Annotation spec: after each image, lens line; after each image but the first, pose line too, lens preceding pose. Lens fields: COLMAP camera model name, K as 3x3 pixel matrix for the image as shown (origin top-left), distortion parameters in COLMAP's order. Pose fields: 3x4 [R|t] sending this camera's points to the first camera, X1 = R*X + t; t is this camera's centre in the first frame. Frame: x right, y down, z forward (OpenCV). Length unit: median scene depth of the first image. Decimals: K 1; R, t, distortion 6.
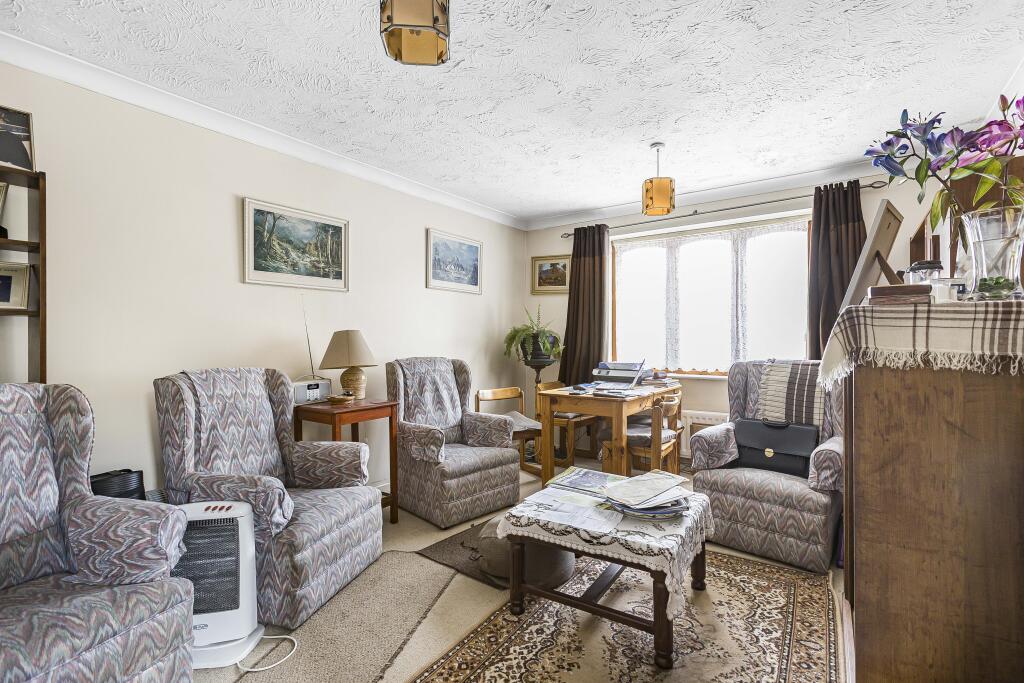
lens RADIAL K [[471.5, 0, 510.8], [0, 471.5, 354.0], [0, 0, 1]] dist [-0.025017, 0.023693]
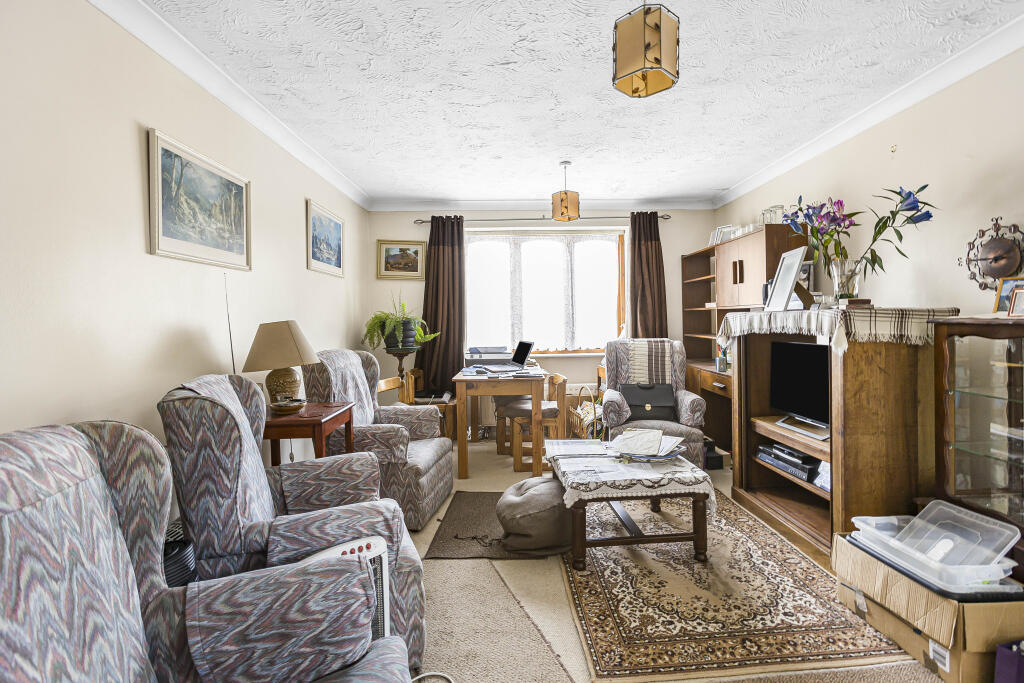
lens RADIAL K [[477.6, 0, 516.8], [0, 477.6, 339.3], [0, 0, 1]] dist [-0.018749, 0.017259]
pose [[0.791581, -0.034184, 0.610108, -0.534596], [0.030598, 0.999399, 0.016296, -0.020047], [-0.610298, 0.005768, 0.792151, 0.115941]]
